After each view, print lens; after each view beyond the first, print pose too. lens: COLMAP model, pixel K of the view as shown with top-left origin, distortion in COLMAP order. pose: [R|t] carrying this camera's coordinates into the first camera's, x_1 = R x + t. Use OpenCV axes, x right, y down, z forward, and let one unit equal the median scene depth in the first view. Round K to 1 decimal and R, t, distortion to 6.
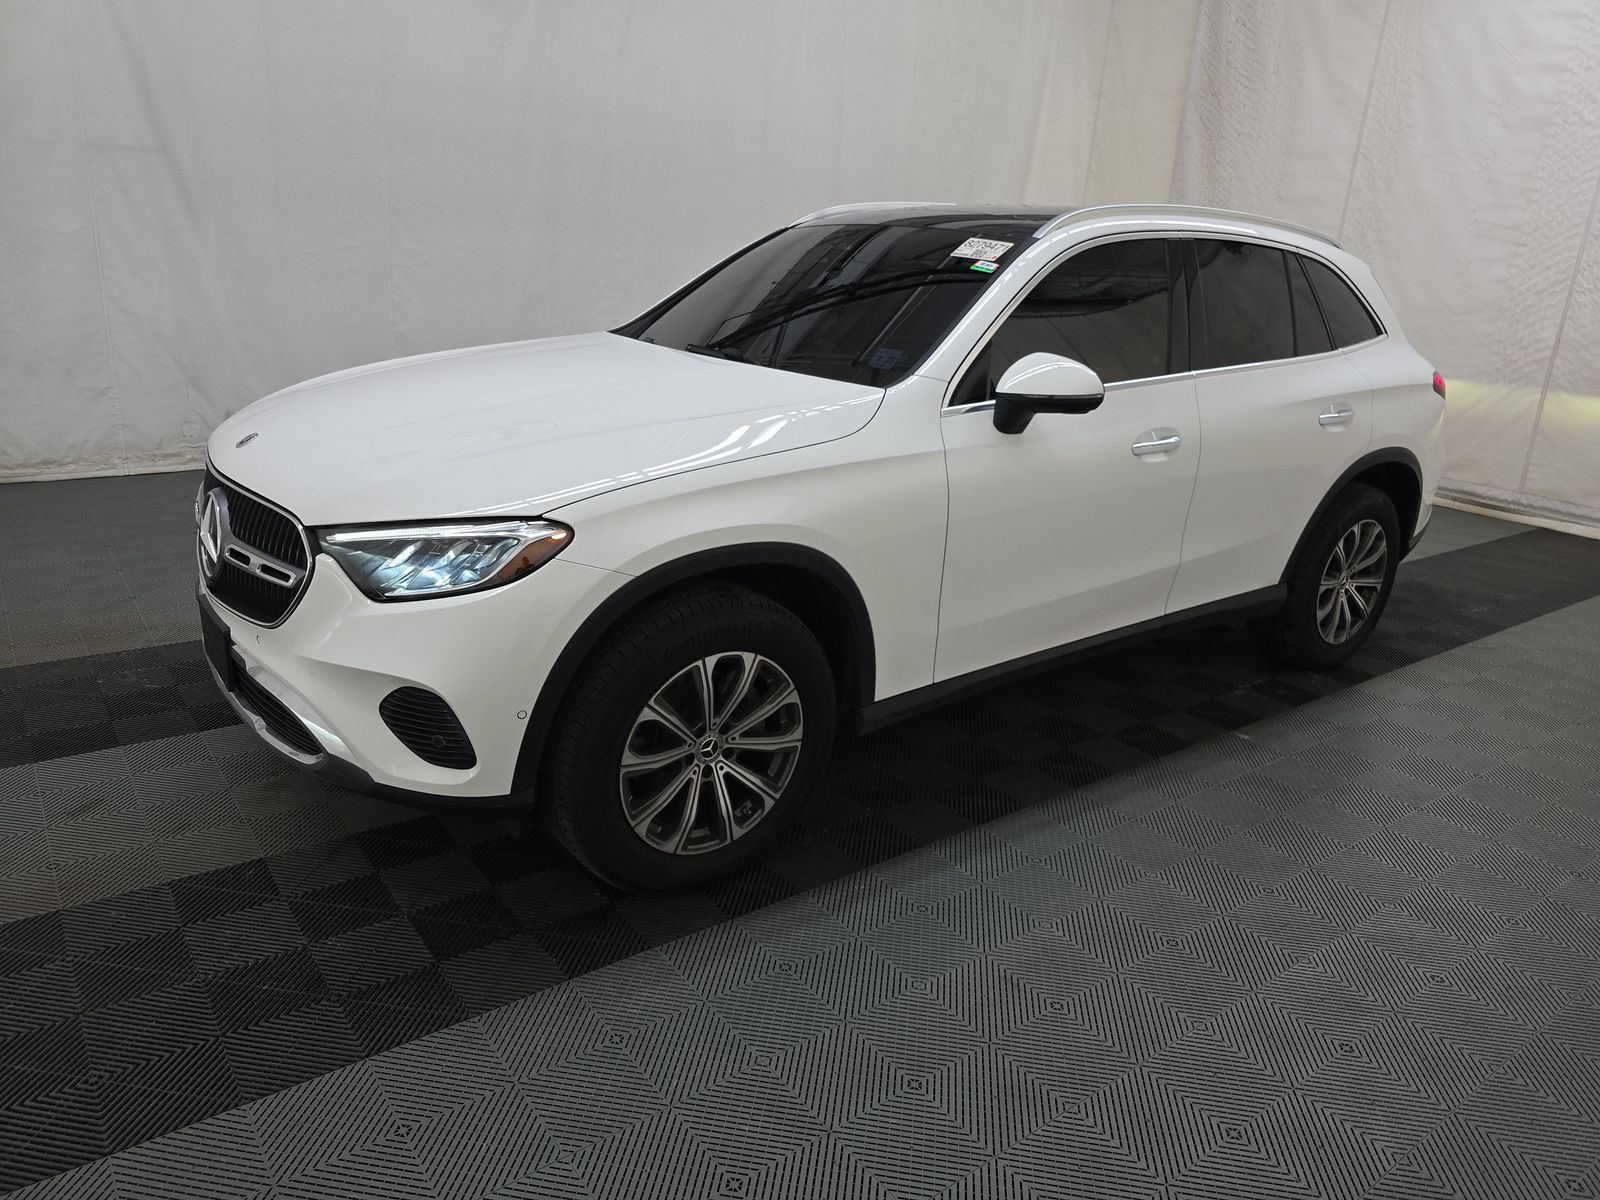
lens RADIAL K [[1078.4, 0, 787.8], [0, 1078.4, 583.8], [0, 0, 1]] dist [0.000603, -0.017846]
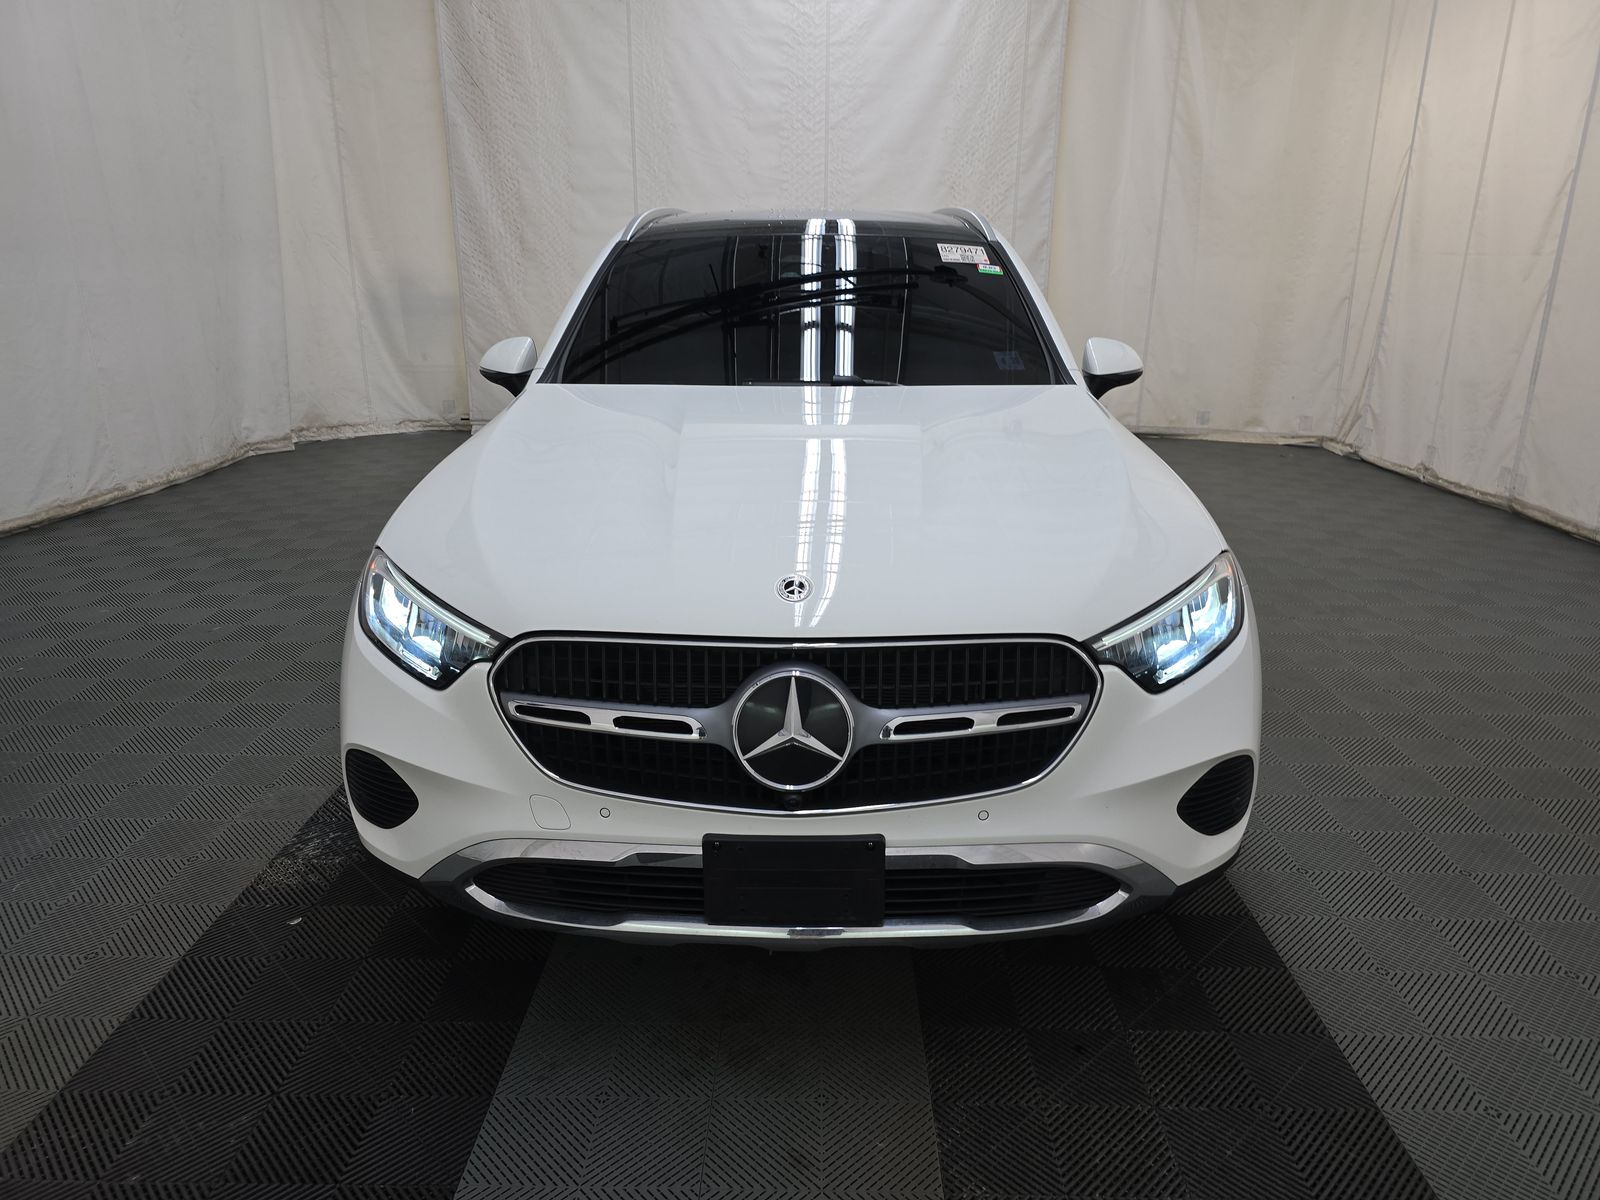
lens RADIAL K [[1078.4, 0, 776.0], [0, 1078.4, 591.7], [0, 0, 1]] dist [0.000603, -0.017846]
pose [[0.610955, -0.279301, 0.740760, -0.394156], [0.260113, 0.954570, 0.145384, -0.089284], [-0.747713, 0.103858, 0.655850, 0.214162]]
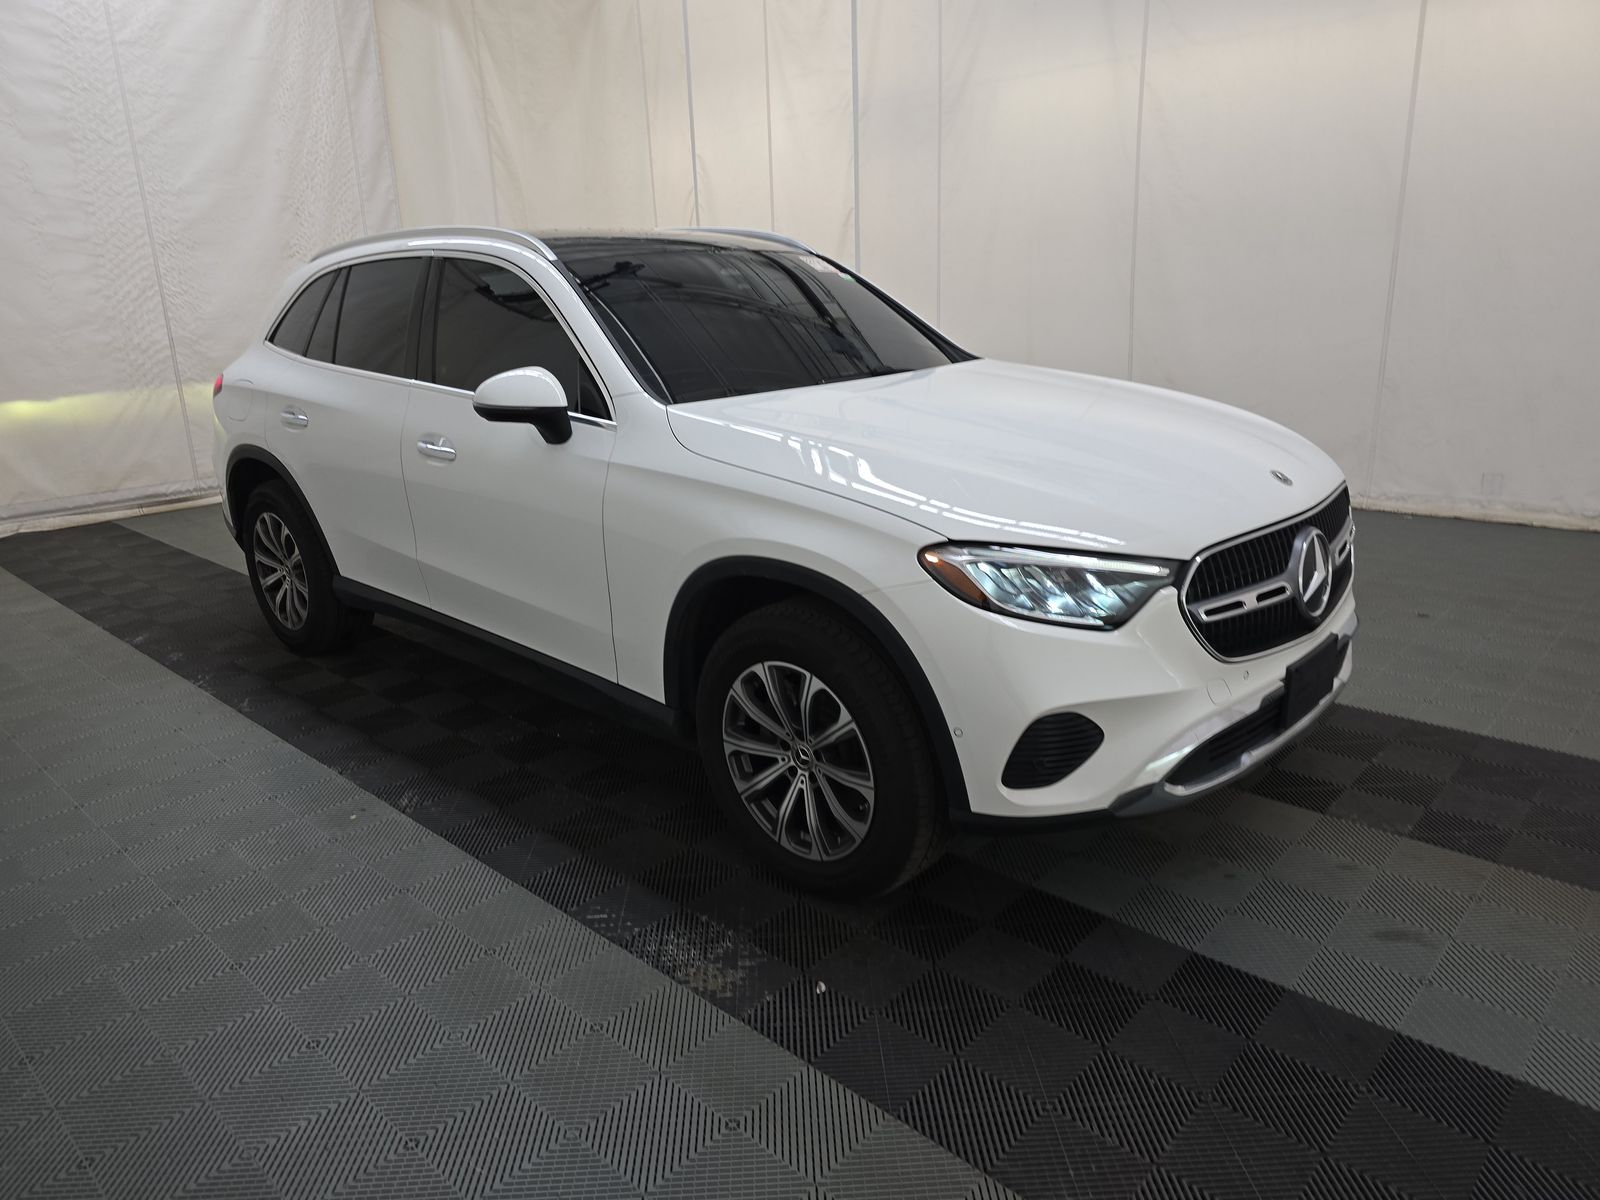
lens RADIAL K [[1078.4, 0, 807.3], [0, 1078.4, 592.4], [0, 0, 1]] dist [0.000603, -0.017846]
pose [[-0.193740, -0.314763, 0.929187, -0.518367], [0.307090, 0.880078, 0.362158, -0.196948], [-0.931751, 0.355509, -0.073846, 0.558943]]
